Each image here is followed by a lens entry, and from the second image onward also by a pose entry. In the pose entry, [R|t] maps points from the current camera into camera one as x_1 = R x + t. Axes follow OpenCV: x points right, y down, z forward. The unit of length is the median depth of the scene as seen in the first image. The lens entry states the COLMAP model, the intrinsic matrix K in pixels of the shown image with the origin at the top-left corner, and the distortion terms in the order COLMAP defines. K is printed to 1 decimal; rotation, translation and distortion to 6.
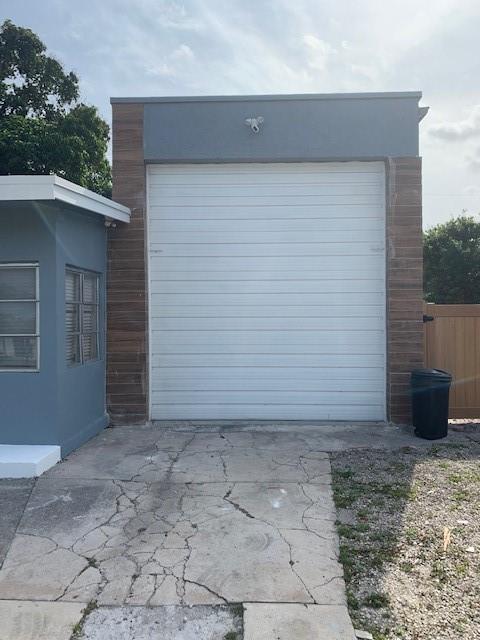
lens RADIAL K [[485.6, 0, 240.0], [0, 485.6, 320.0], [0, 0, 1]] dist [-0.002342, -0.007103]
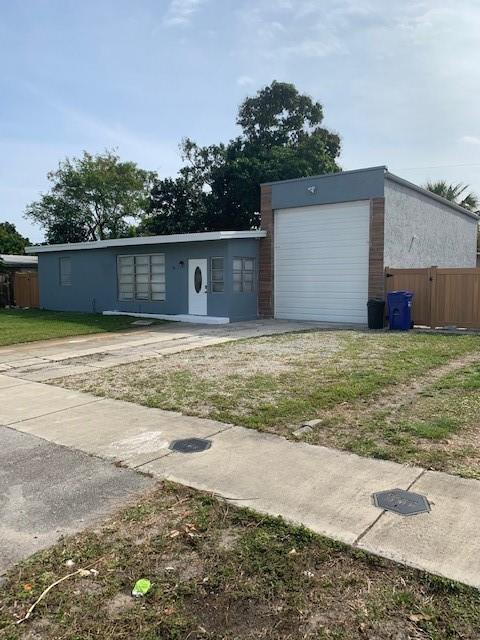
lens RADIAL K [[485.6, 0, 240.0], [0, 485.6, 320.0], [0, 0, 1]] dist [-0.002342, -0.007103]
pose [[0.816449, 0.046802, -0.575517, 1.103598], [-0.003624, 0.997105, 0.075945, 0.033028], [0.577406, -0.059920, 0.814256, -1.102251]]
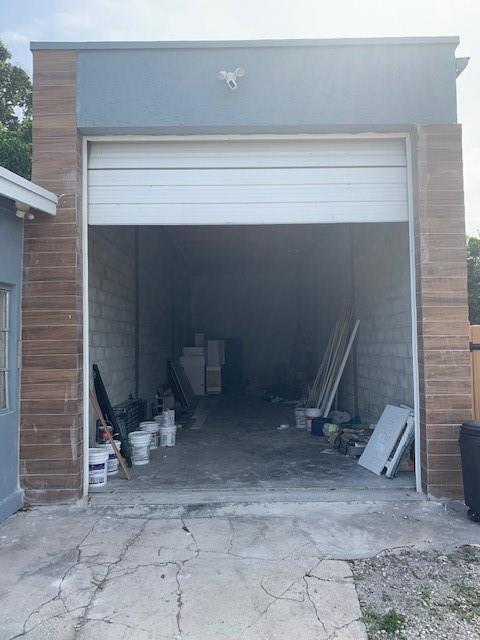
lens RADIAL K [[485.6, 0, 240.0], [0, 485.6, 320.0], [0, 0, 1]] dist [-0.002342, -0.007103]
pose [[0.999610, -0.006926, 0.027066, 0.020856], [0.008302, 0.998662, -0.051050, -0.008669], [-0.026677, 0.051255, 0.998329, 0.298045]]
